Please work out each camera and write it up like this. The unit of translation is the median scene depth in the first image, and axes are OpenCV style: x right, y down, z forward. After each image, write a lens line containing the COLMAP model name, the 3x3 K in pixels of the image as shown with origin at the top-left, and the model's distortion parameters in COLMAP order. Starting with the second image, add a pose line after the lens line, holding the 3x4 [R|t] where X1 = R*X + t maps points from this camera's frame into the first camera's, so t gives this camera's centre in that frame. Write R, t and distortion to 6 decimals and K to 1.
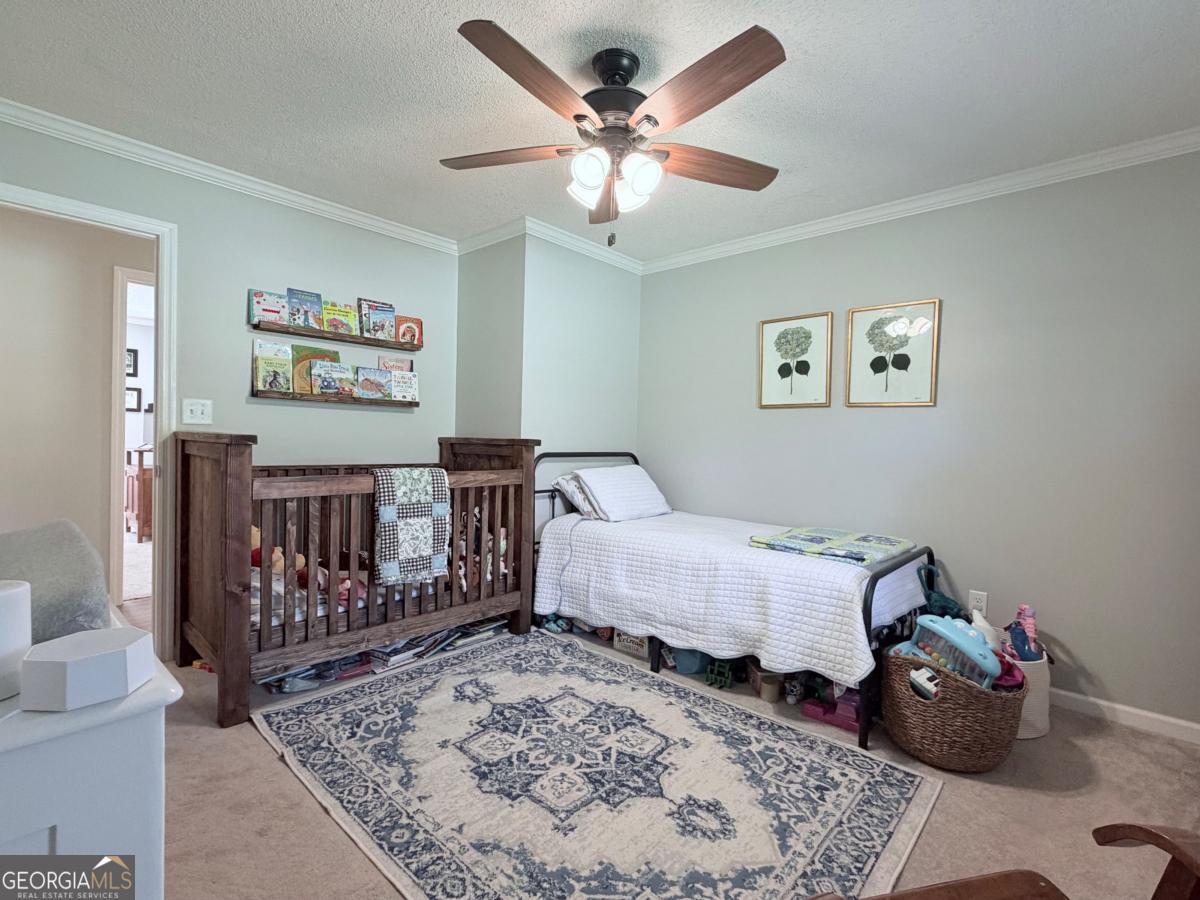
lens RADIAL K [[560.7, 0, 599.8], [0, 560.7, 450.6], [0, 0, 1]] dist [-0.001596, -0.000442]
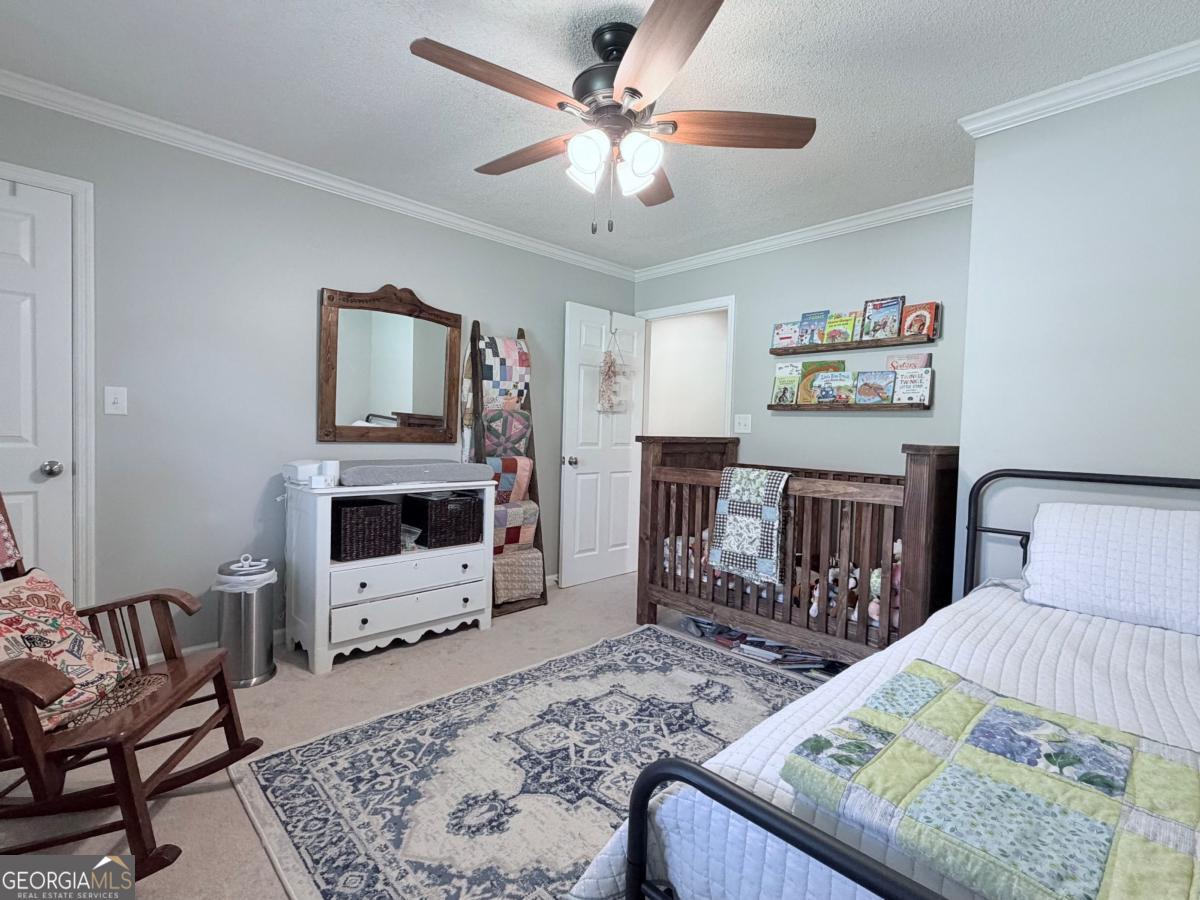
lens RADIAL K [[560.7, 0, 600.1], [0, 560.7, 450.7], [0, 0, 1]] dist [-0.001596, -0.000442]
pose [[-0.067036, 0.006553, -0.997729, 0.748379], [-0.054639, 0.998454, 0.010229, 0.001995], [0.996253, 0.055201, -0.066575, 0.811383]]
